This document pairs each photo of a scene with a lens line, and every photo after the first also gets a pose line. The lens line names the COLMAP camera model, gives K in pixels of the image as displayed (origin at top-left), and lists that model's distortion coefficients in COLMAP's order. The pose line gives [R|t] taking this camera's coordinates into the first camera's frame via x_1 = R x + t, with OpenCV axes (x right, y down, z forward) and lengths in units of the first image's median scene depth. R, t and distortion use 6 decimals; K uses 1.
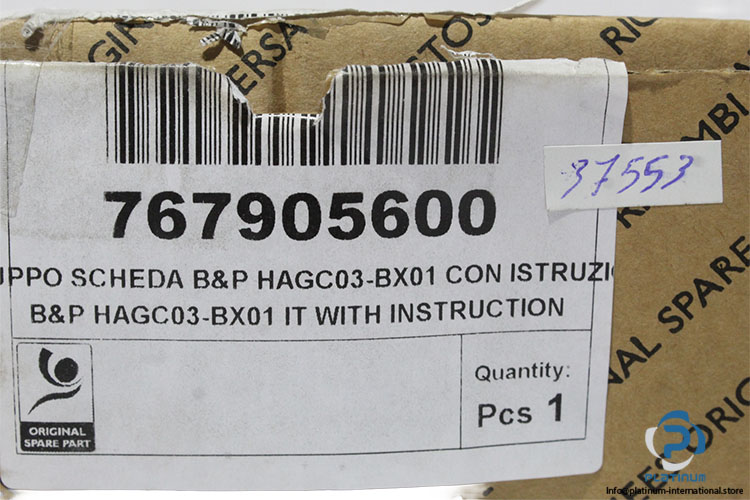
lens RADIAL K [[1272.3, 0, 375.0], [0, 1272.3, 250.0], [0, 0, 1]] dist [-0.005345, 0.018905]
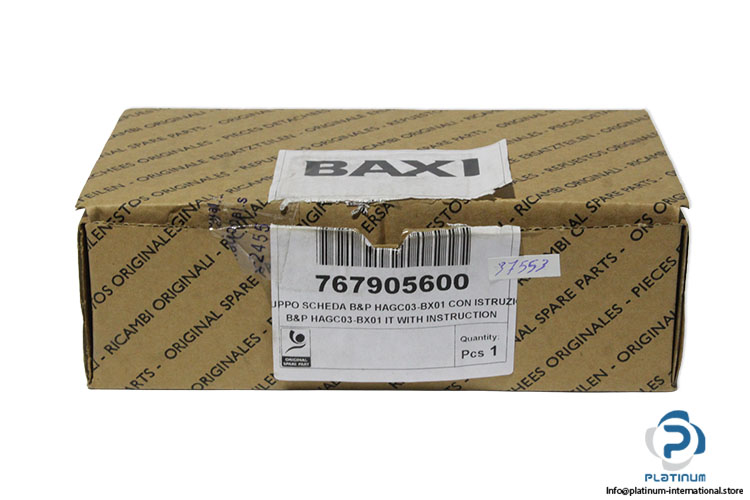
lens RADIAL K [[1745.0, 0, 375.0], [0, 1745.0, 250.0], [0, 0, 1]] dist [-0.079411, -0.084230]
pose [[0.998736, 0.013378, -0.048455, 0.076660], [-0.000111, 0.964521, 0.264007, -1.010612], [0.050268, -0.263668, 0.963303, -2.346125]]
